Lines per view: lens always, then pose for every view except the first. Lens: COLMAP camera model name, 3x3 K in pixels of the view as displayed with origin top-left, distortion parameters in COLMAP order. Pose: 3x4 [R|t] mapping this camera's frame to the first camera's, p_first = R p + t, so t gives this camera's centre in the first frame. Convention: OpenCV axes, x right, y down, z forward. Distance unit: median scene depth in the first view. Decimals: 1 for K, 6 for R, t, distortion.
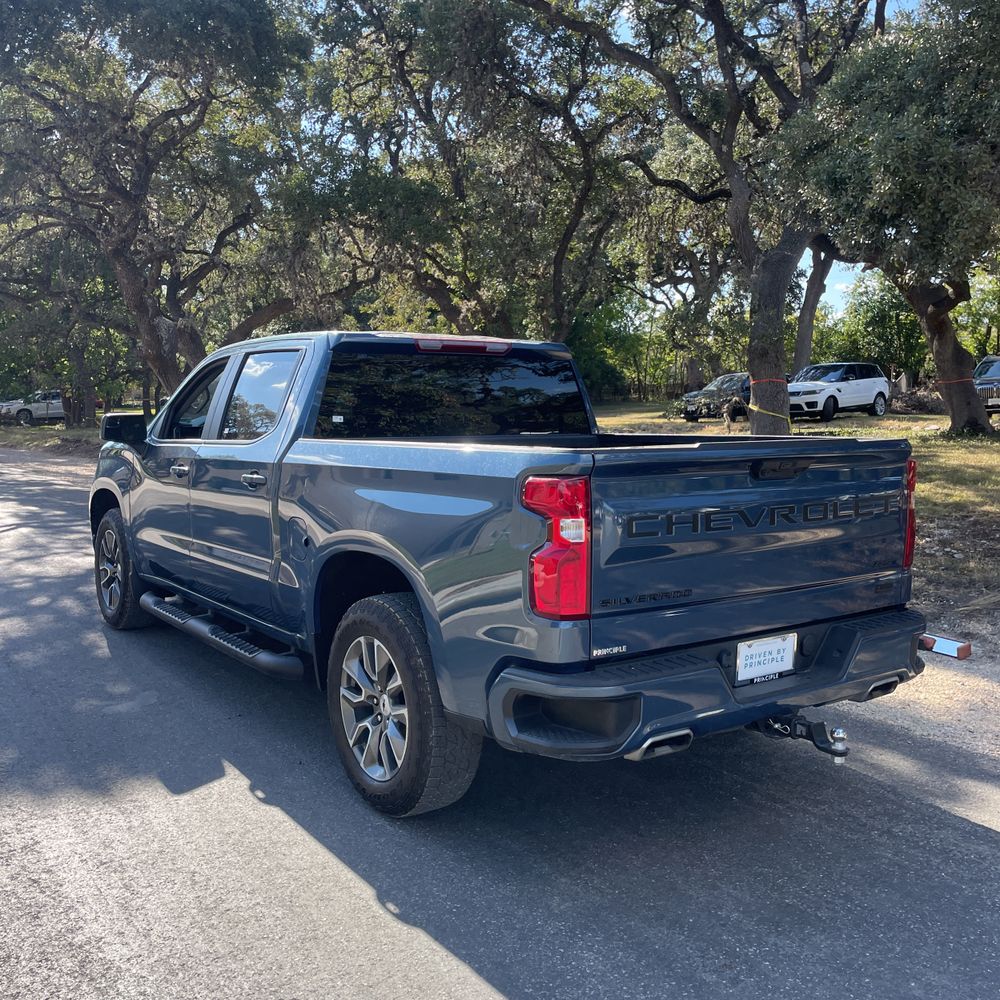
lens RADIAL K [[1013.7, 0, 505.1], [0, 1013.7, 497.4], [0, 0, 1]] dist [0.021460, 0.000000]
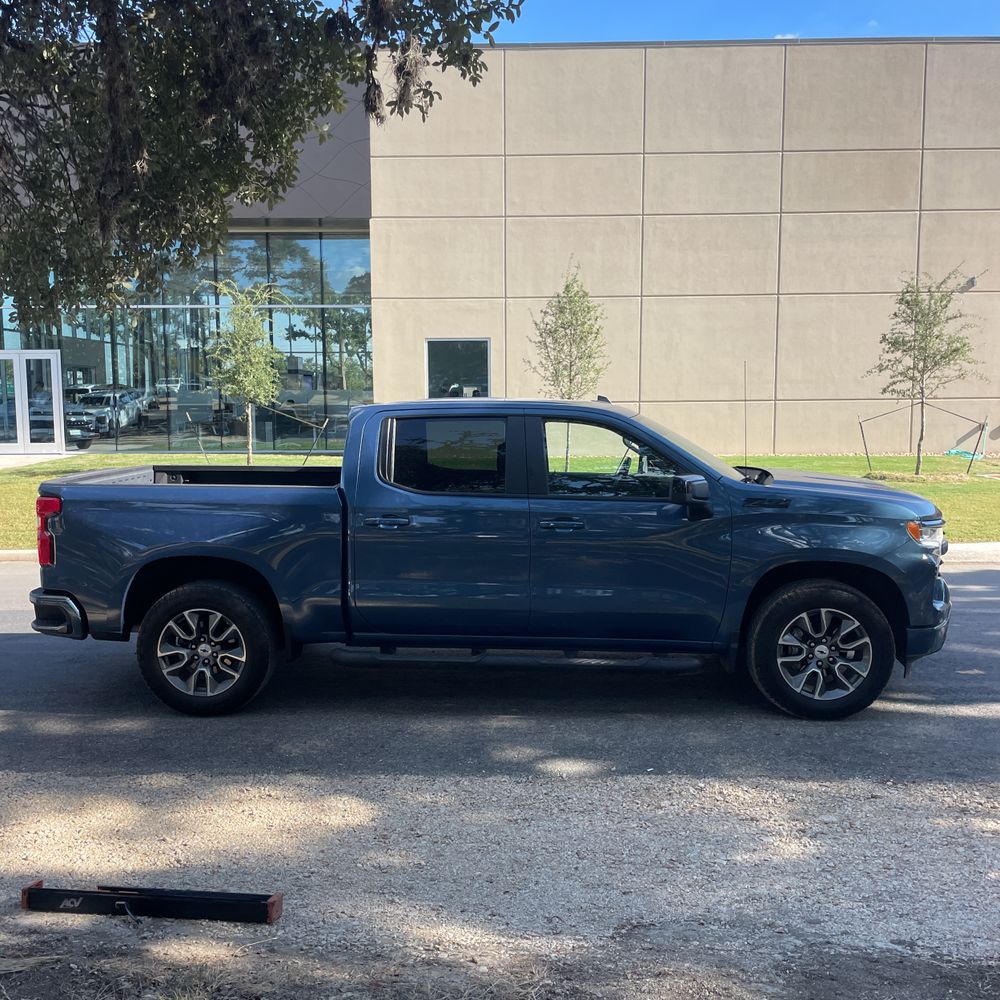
lens RADIAL K [[1013.7, 0, 496.3], [0, 1013.7, 492.5], [0, 0, 1]] dist [0.021460, 0.000000]
pose [[-0.614535, 0.075798, -0.785240, 1.199139], [-0.060709, 0.987878, 0.142869, -0.314155], [0.786551, 0.135469, -0.602483, 2.496189]]
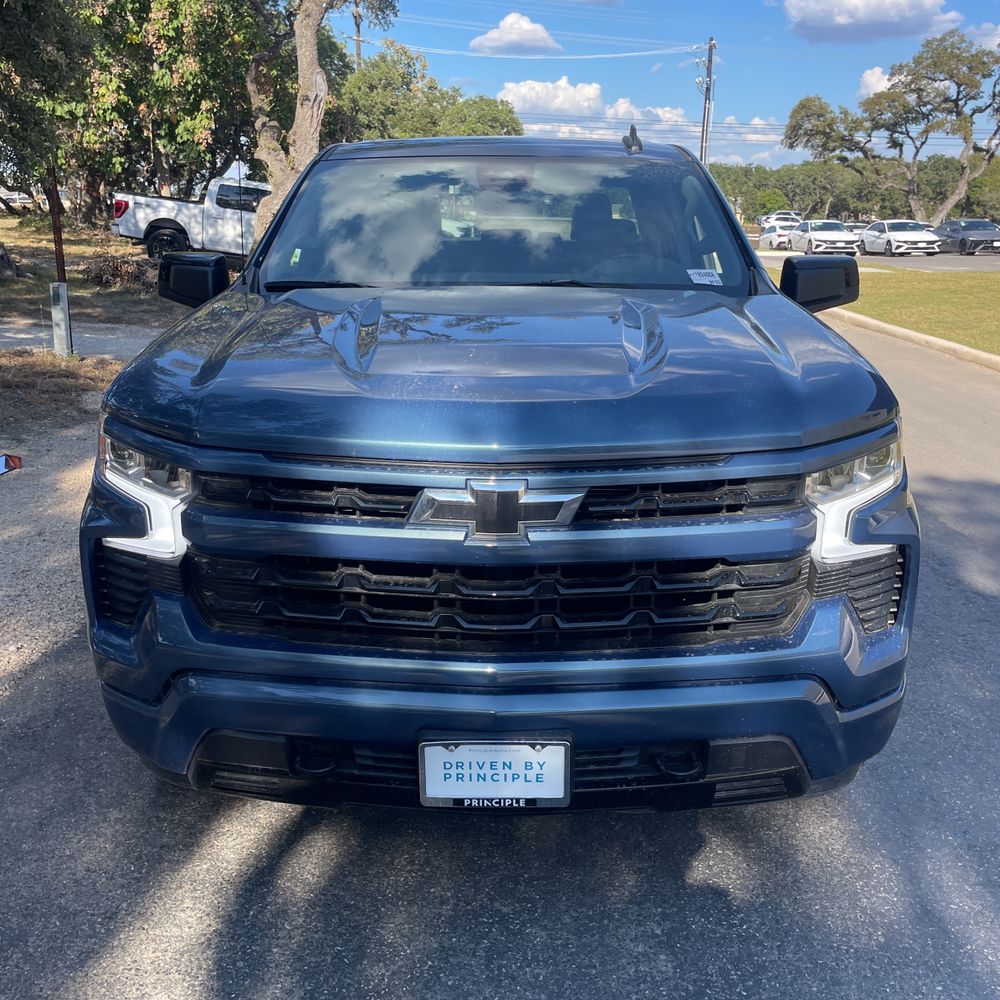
lens RADIAL K [[1013.7, 0, 501.7], [0, 1013.7, 503.9], [0, 0, 1]] dist [0.021460, 0.000000]
pose [[-0.809355, -0.167530, 0.562919, -0.874747], [0.043543, 0.938701, 0.341971, -0.233922], [-0.585703, 0.301287, -0.752448, 2.407002]]
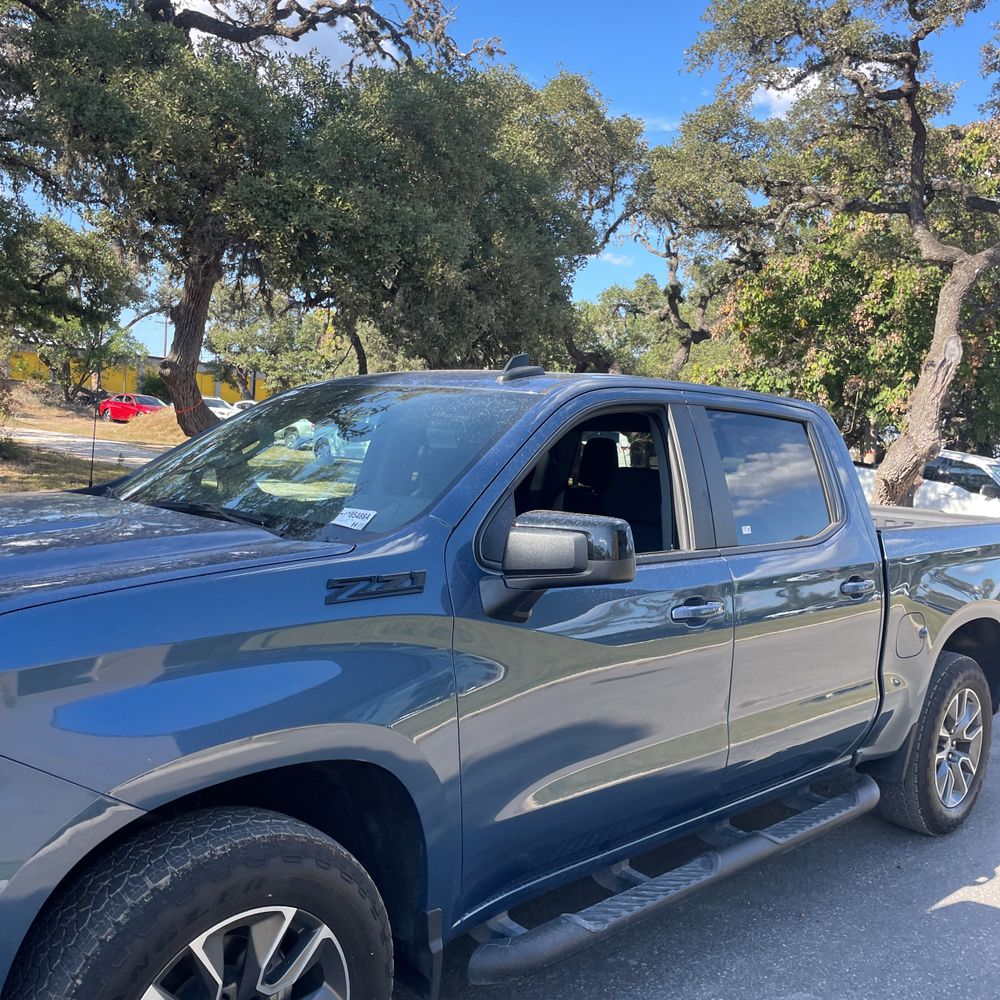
lens RADIAL K [[1013.7, 0, 491.7], [0, 1013.7, 497.9], [0, 0, 1]] dist [0.021460, 0.000000]
pose [[-0.164236, -0.053526, 0.984968, -1.170151], [0.025923, 0.997948, 0.058554, -0.167710], [-0.986080, 0.035150, -0.162511, 1.663841]]
